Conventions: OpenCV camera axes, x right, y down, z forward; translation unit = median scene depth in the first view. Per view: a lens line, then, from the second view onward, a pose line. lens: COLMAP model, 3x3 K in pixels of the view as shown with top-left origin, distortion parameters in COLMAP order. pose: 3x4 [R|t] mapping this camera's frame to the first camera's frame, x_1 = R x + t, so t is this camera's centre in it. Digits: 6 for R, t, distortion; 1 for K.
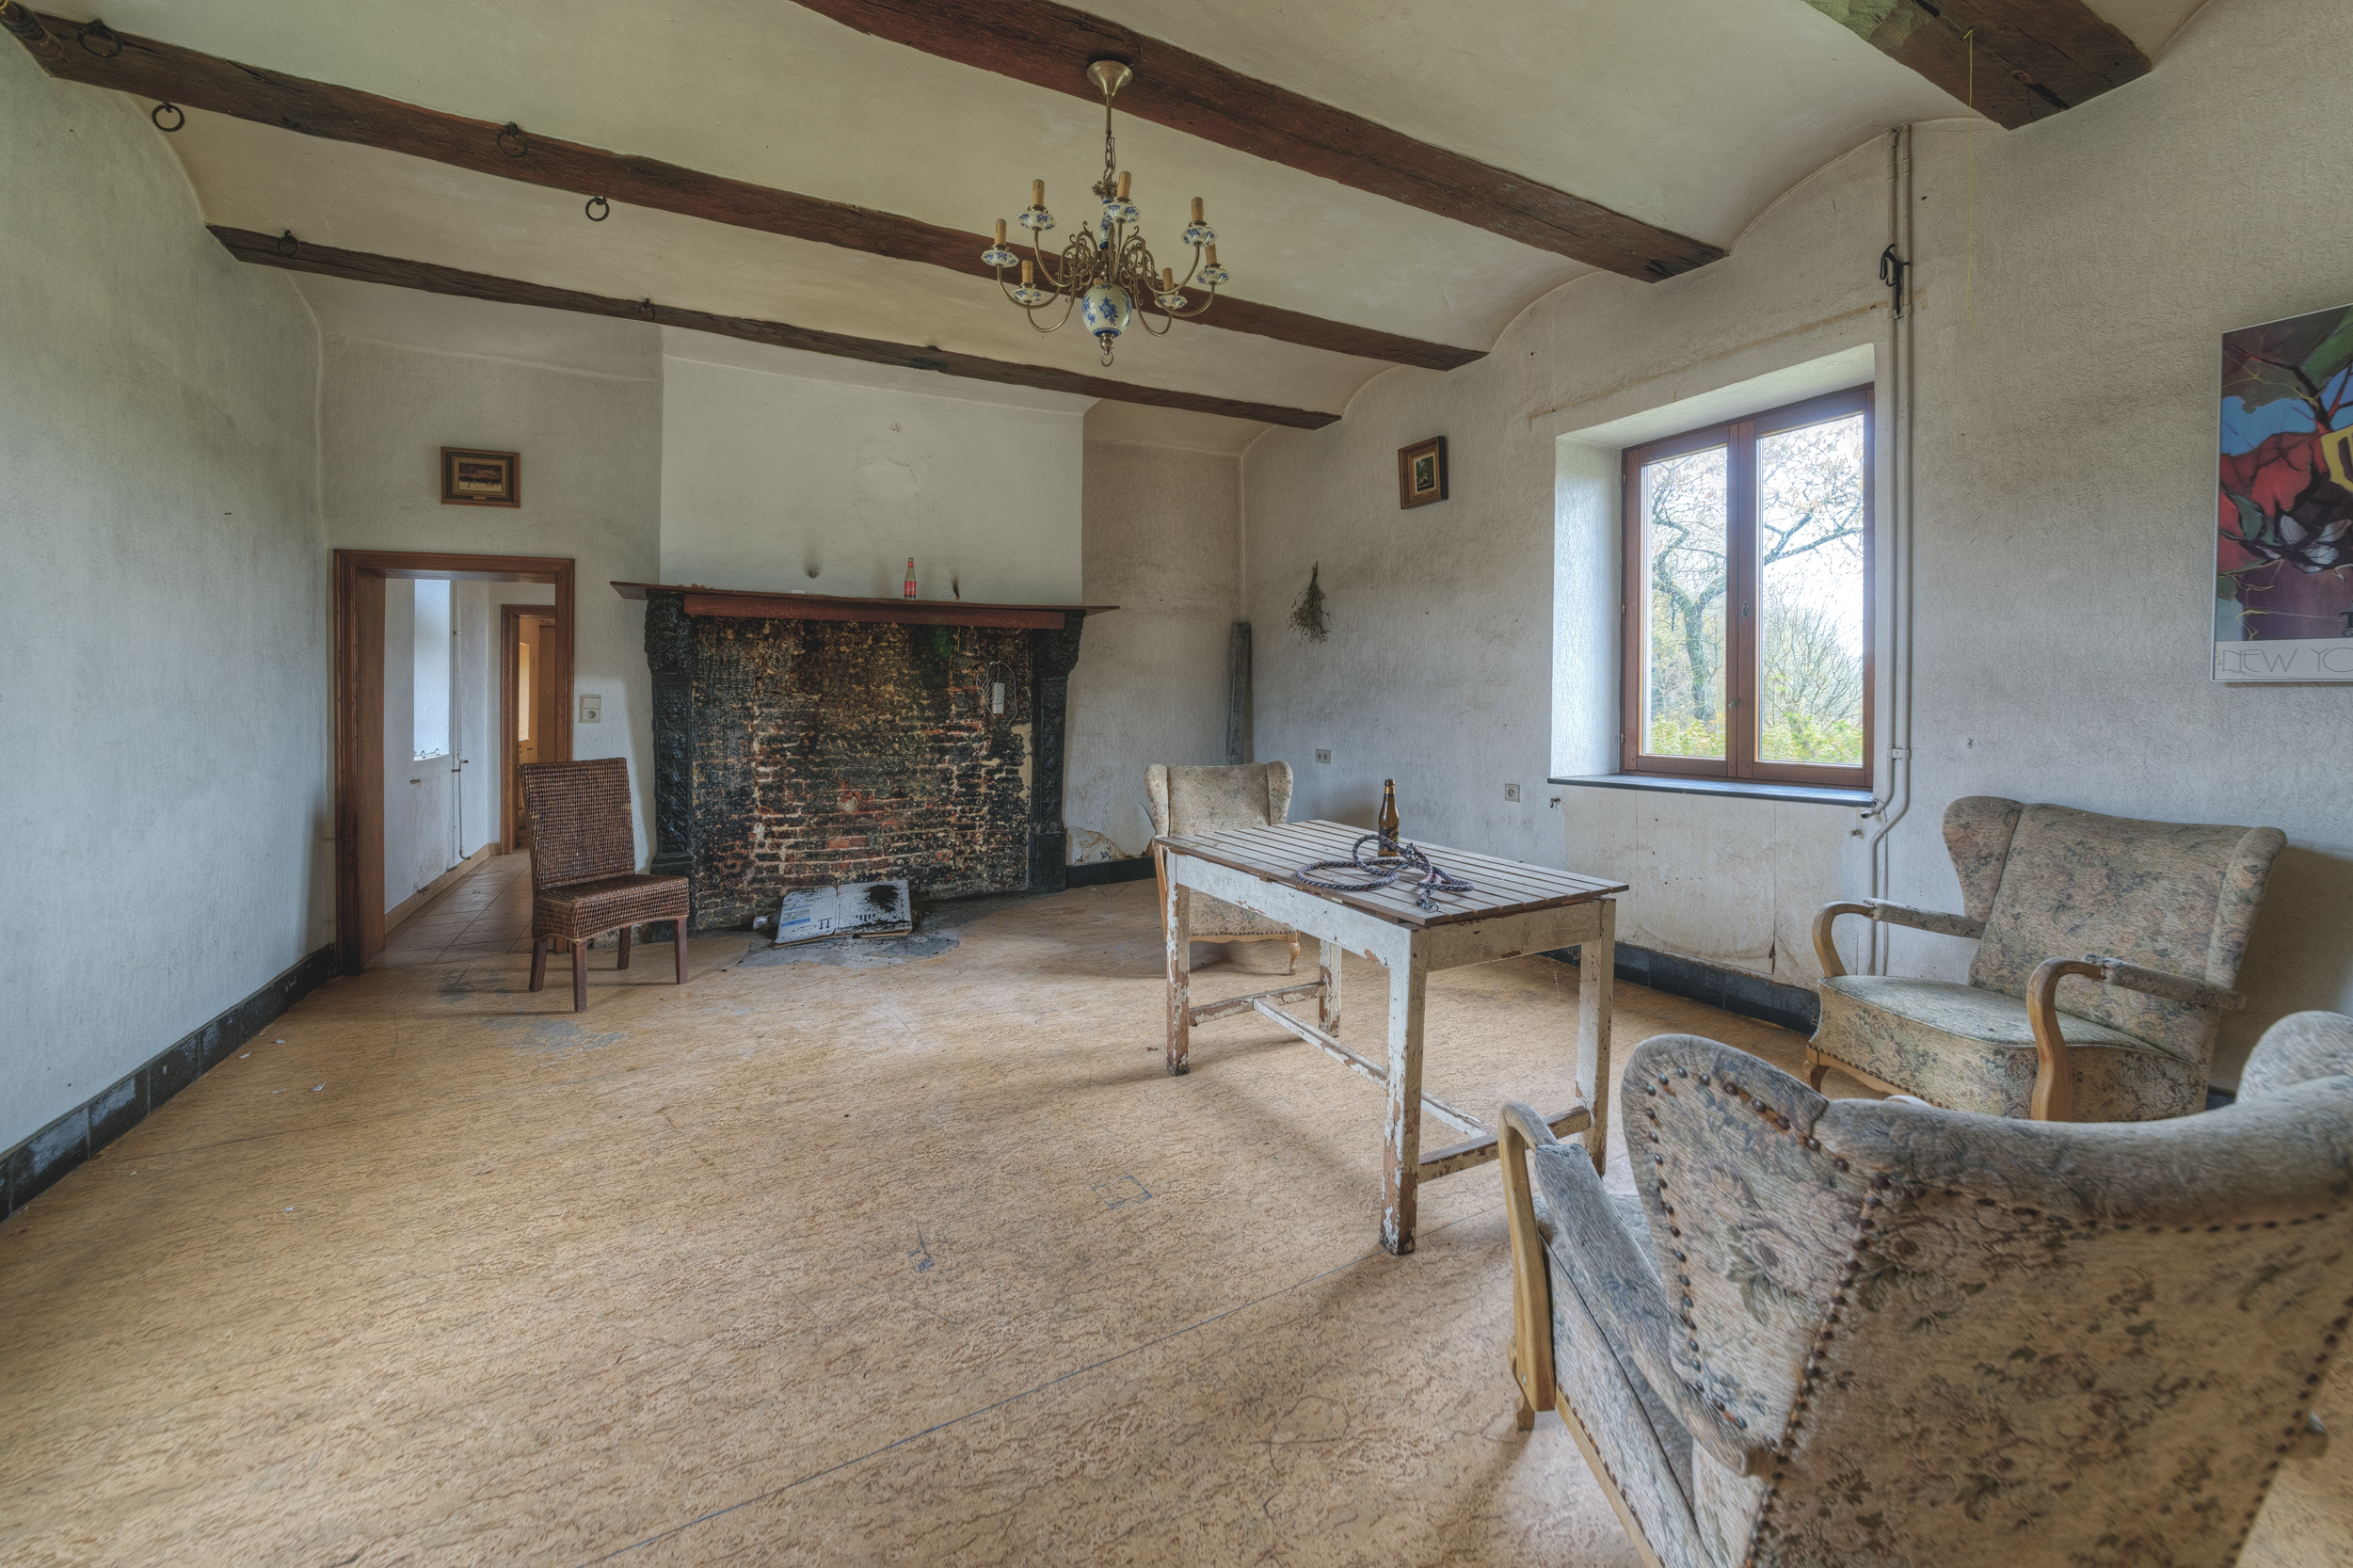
lens RADIAL K [[908.2, 0, 1161.6], [0, 908.2, 734.5], [0, 0, 1]] dist [-0.012469, -0.000601]
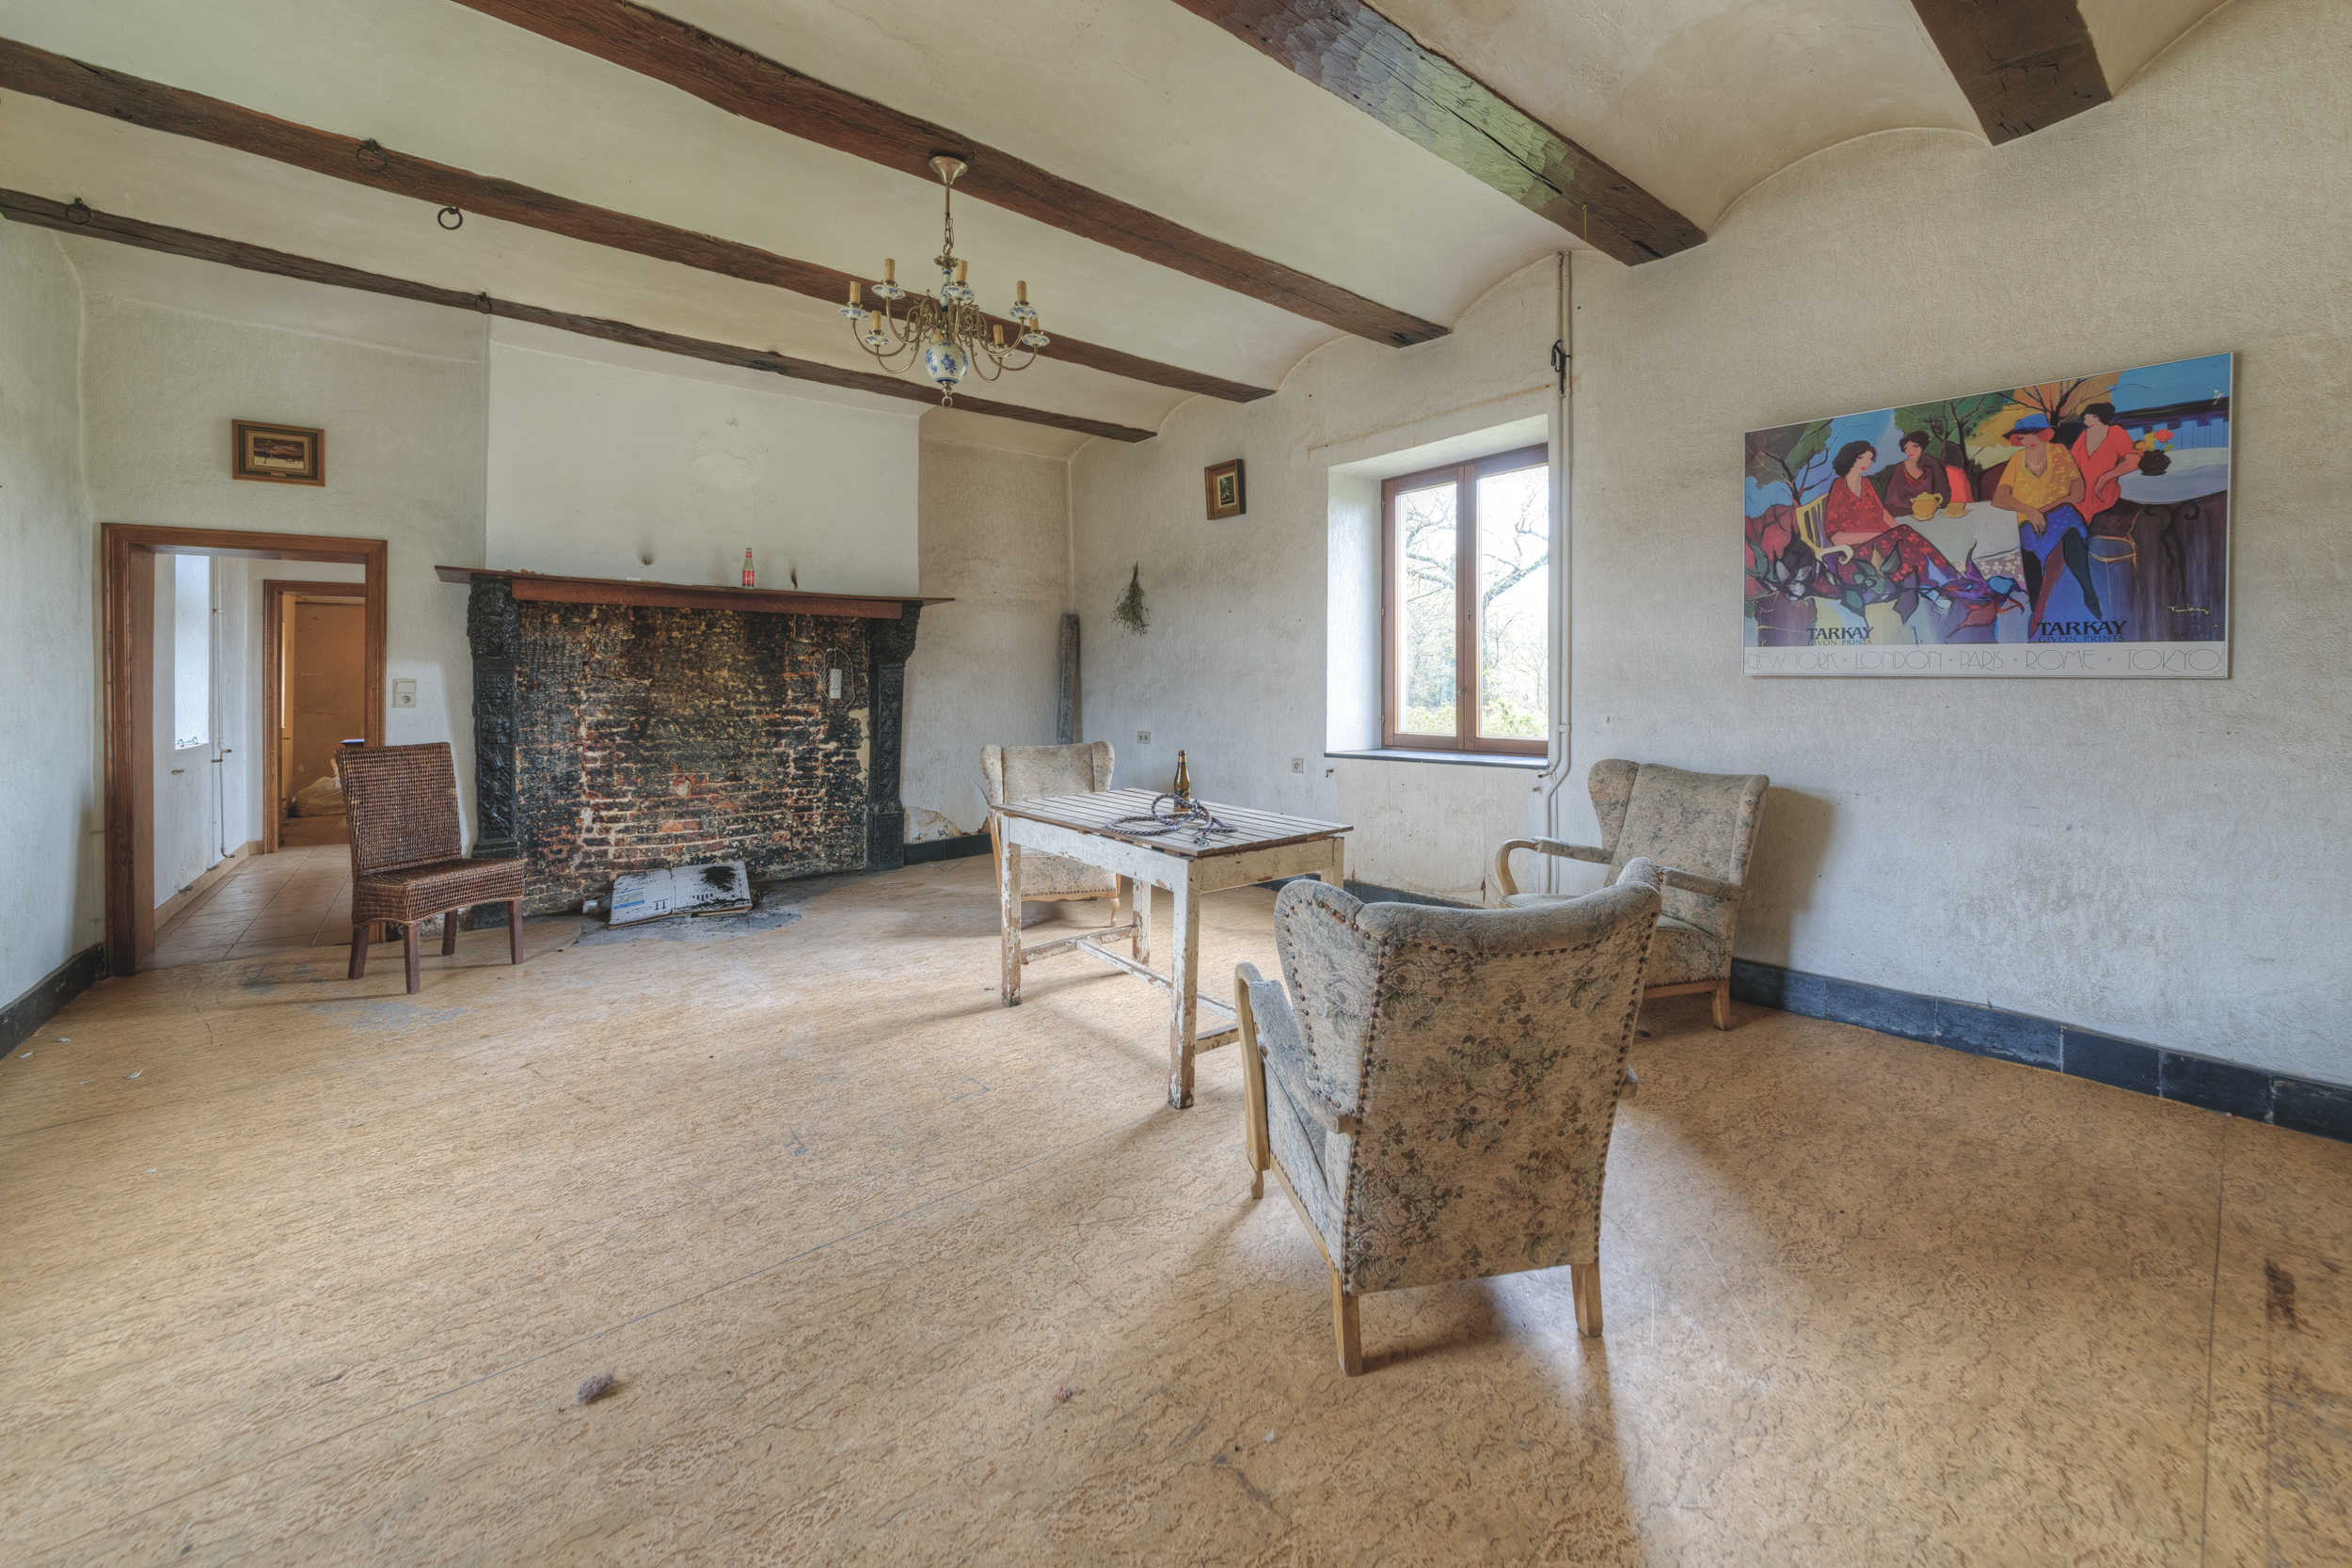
lens RADIAL K [[907.7, 0, 1161.1], [0, 907.7, 734.6], [0, 0, 1]] dist [-0.012469, -0.000601]
pose [[0.983782, -0.006119, 0.179262, 0.000807], [0.003461, 0.999879, 0.015134, 0.009239], [-0.179333, -0.014268, 0.983685, -0.218509]]
